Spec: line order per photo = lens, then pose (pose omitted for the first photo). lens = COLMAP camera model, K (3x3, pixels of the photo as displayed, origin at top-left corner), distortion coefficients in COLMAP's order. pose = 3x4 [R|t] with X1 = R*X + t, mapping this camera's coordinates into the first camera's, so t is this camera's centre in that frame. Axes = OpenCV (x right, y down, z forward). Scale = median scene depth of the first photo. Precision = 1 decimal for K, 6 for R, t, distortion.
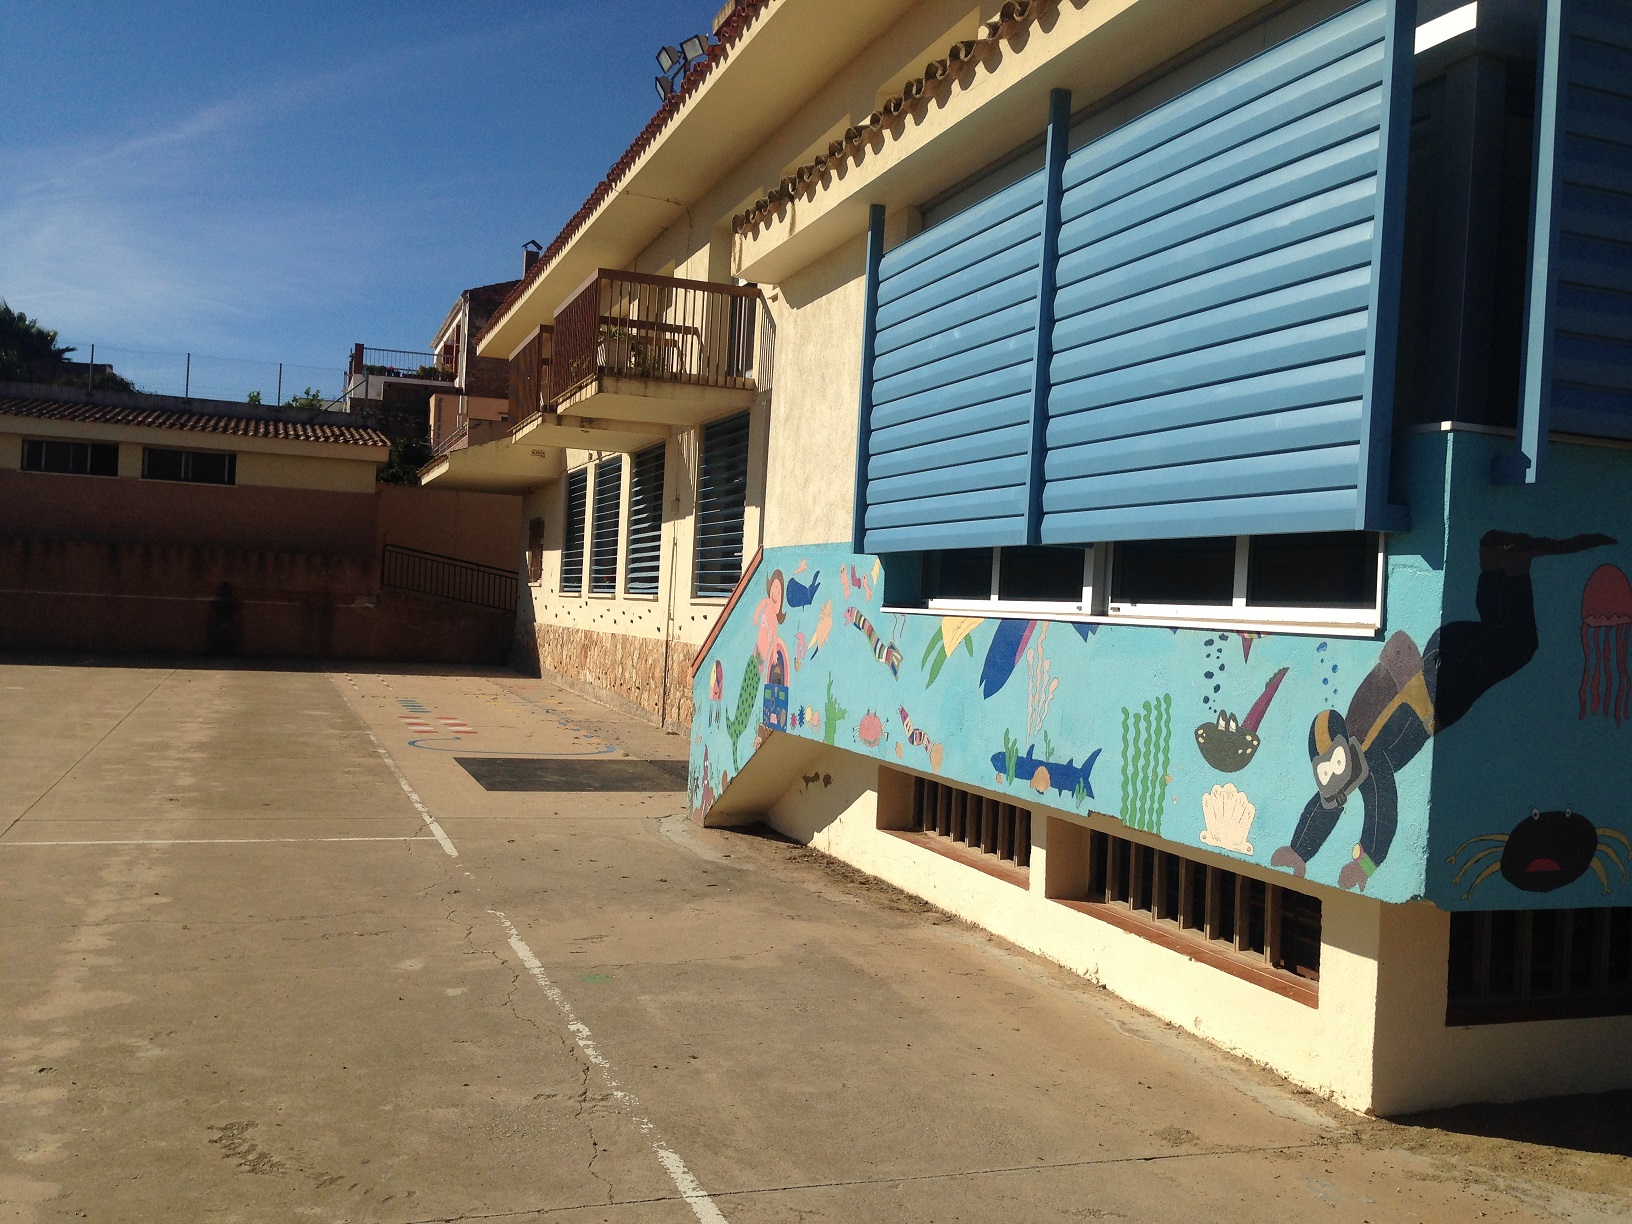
lens RADIAL K [[1531.6, 0, 816.0], [0, 1531.6, 612.0], [0, 0, 1]] dist [0.116194, -0.193205]
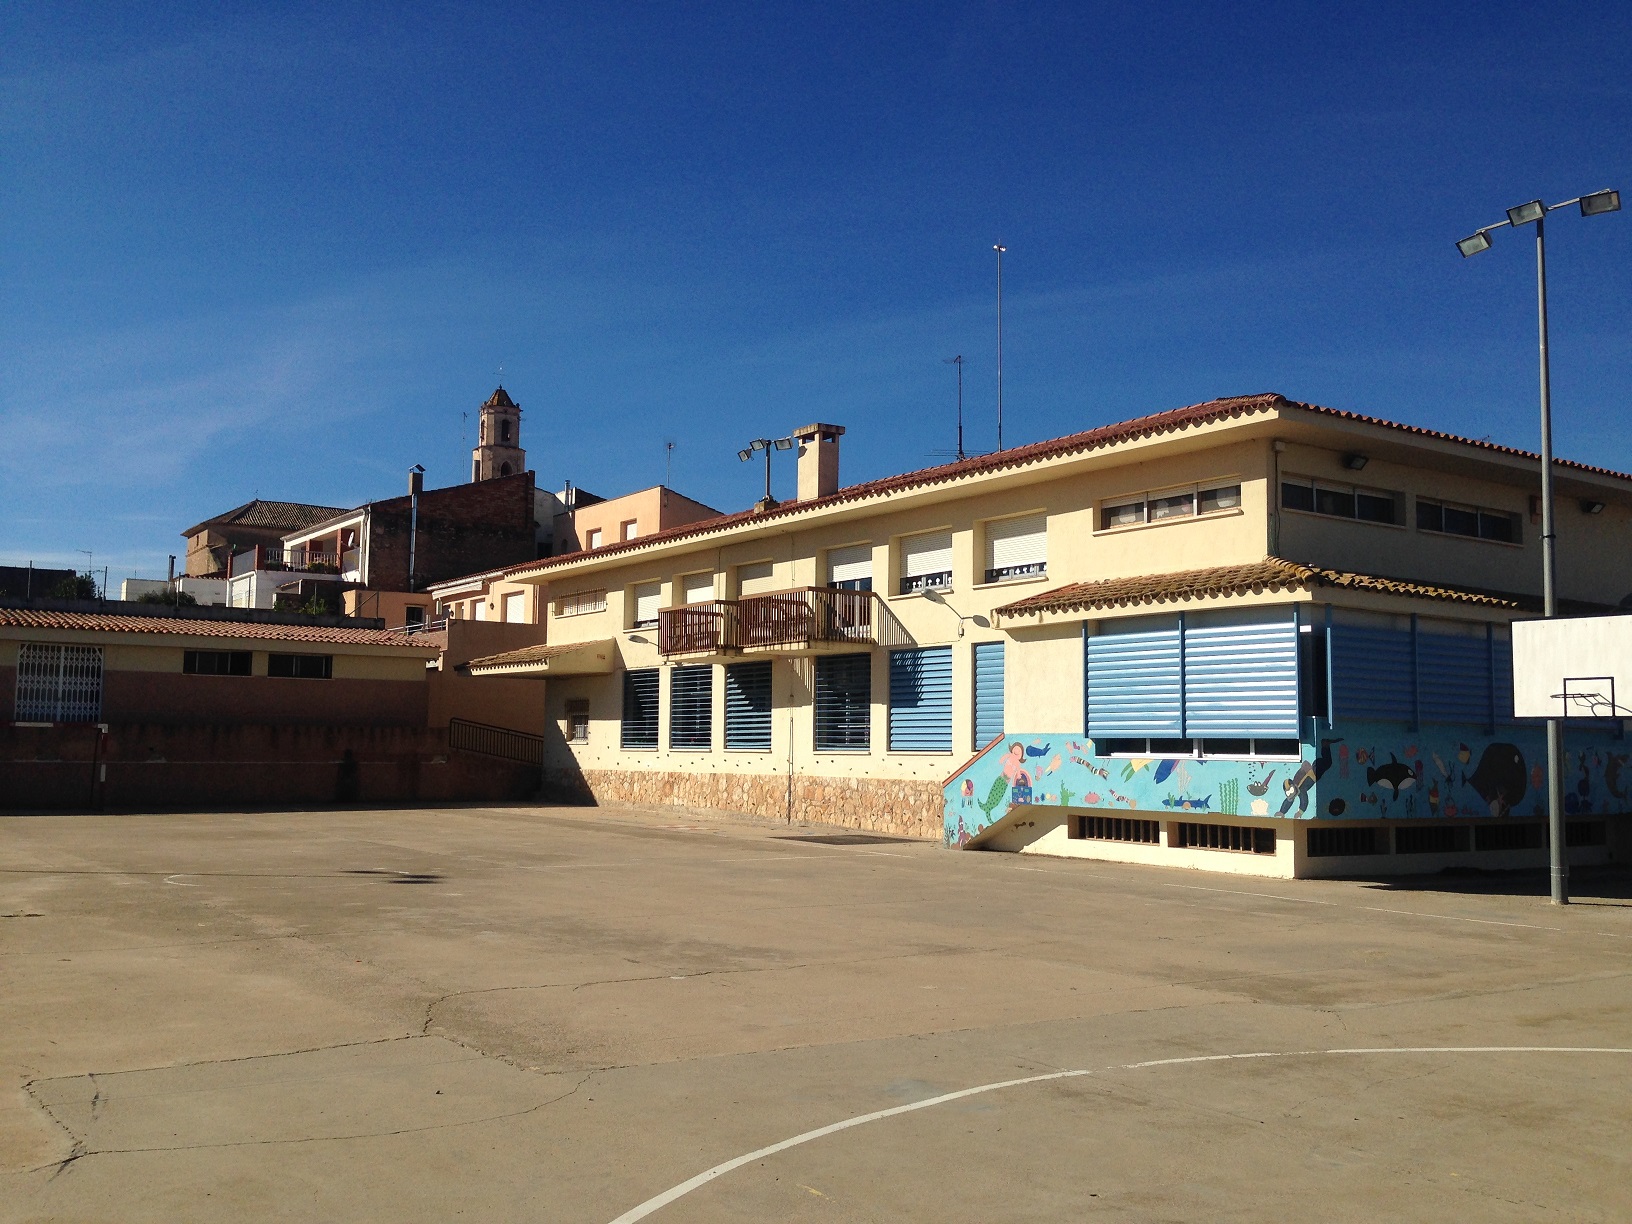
lens RADIAL K [[1531.6, 0, 816.0], [0, 1531.6, 612.0], [0, 0, 1]] dist [0.116194, -0.193205]
pose [[0.964122, -0.012318, 0.265173, -1.803910], [0.034695, 0.996201, -0.079868, -0.088824], [-0.263182, 0.086202, 0.960887, -2.476524]]
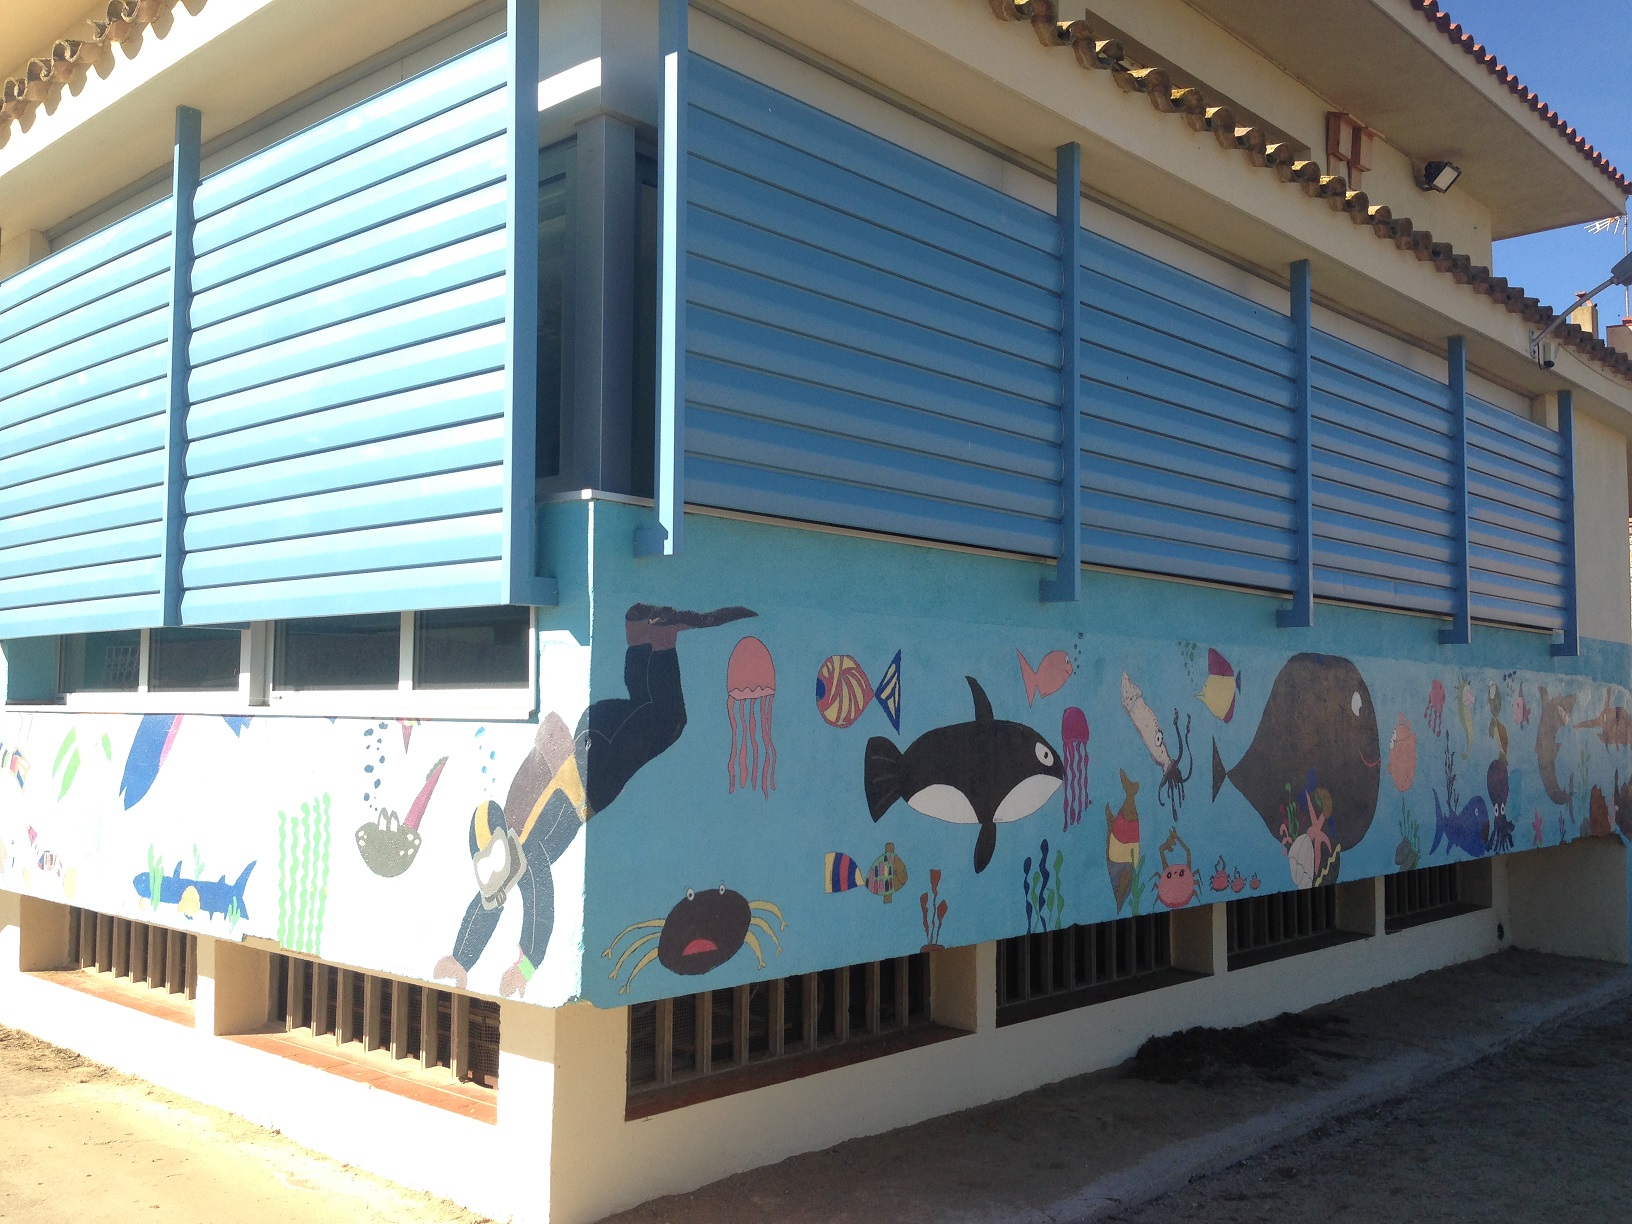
lens RADIAL K [[1531.6, 0, 816.0], [0, 1531.6, 612.0], [0, 0, 1]] dist [0.116194, -0.193205]
pose [[0.892855, -0.011765, 0.450191, 0.080073], [0.035513, 0.998385, -0.044341, -0.000984], [-0.448942, 0.055578, 0.891831, 0.076480]]
